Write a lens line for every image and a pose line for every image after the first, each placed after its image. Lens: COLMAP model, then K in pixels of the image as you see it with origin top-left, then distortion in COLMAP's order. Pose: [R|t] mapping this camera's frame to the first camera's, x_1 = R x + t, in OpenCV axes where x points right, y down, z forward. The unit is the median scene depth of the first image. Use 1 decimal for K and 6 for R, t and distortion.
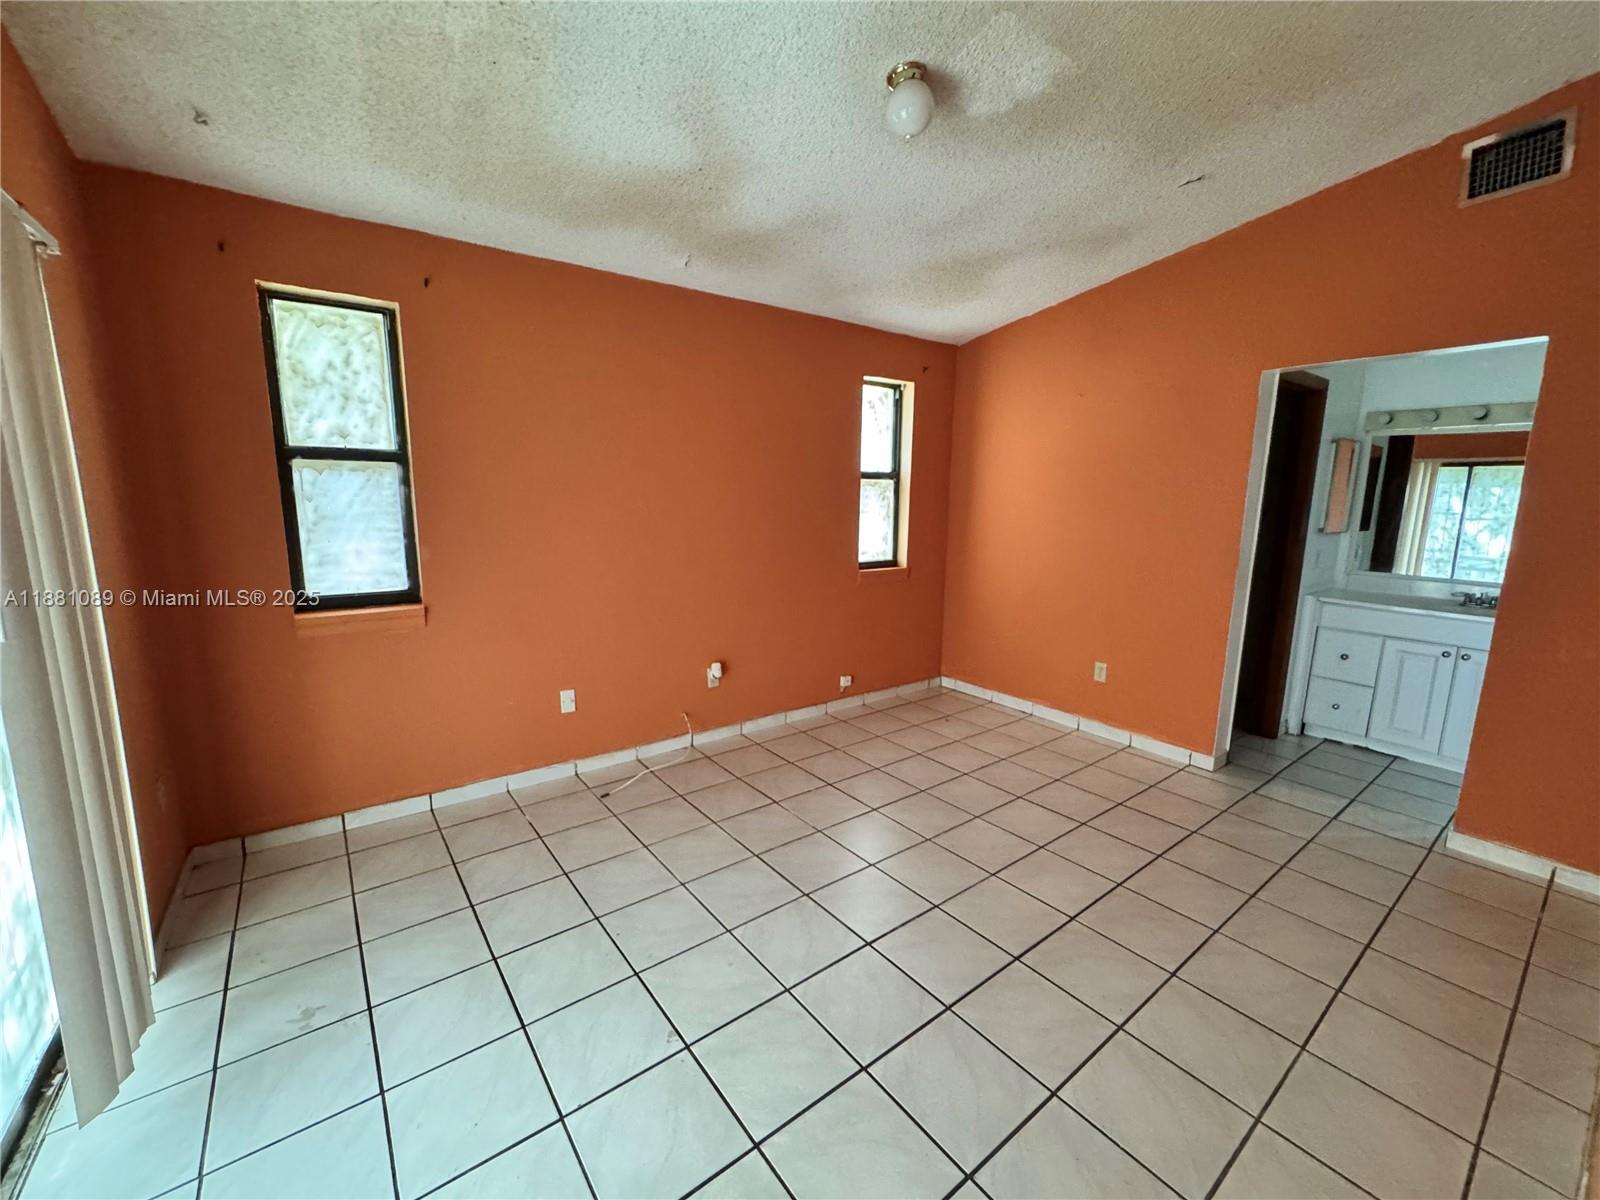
lens RADIAL K [[640.6, 0, 789.8], [0, 640.6, 597.6], [0, 0, 1]] dist [-0.000656, -0.000470]
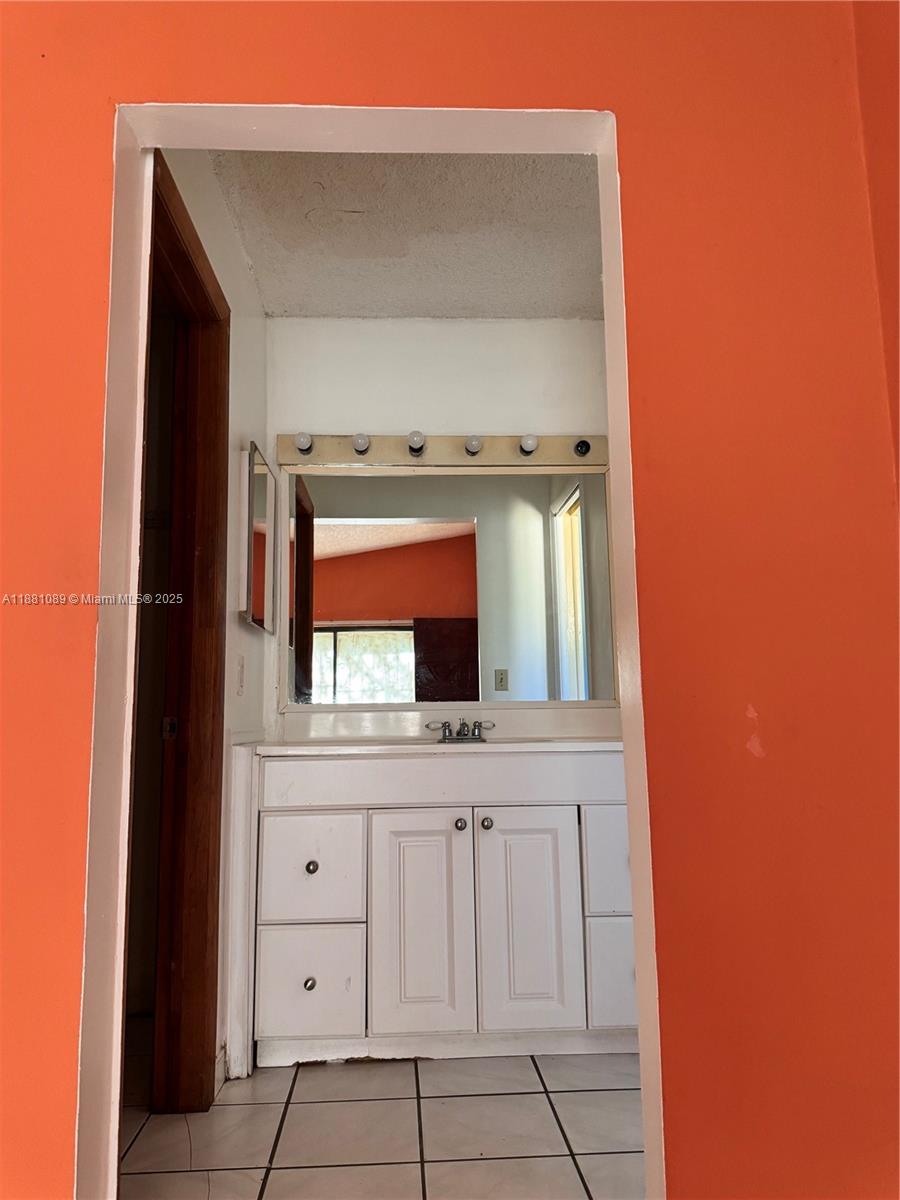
lens RADIAL K [[843.6, 0, 445.6], [0, 843.6, 597.2], [0, 0, 1]] dist [0.007978, -0.000051]
pose [[0.549433, 0.099706, 0.829567, 0.364971], [0.162922, 0.961012, -0.223409, 0.053931], [-0.819499, 0.257903, 0.511768, 0.522535]]
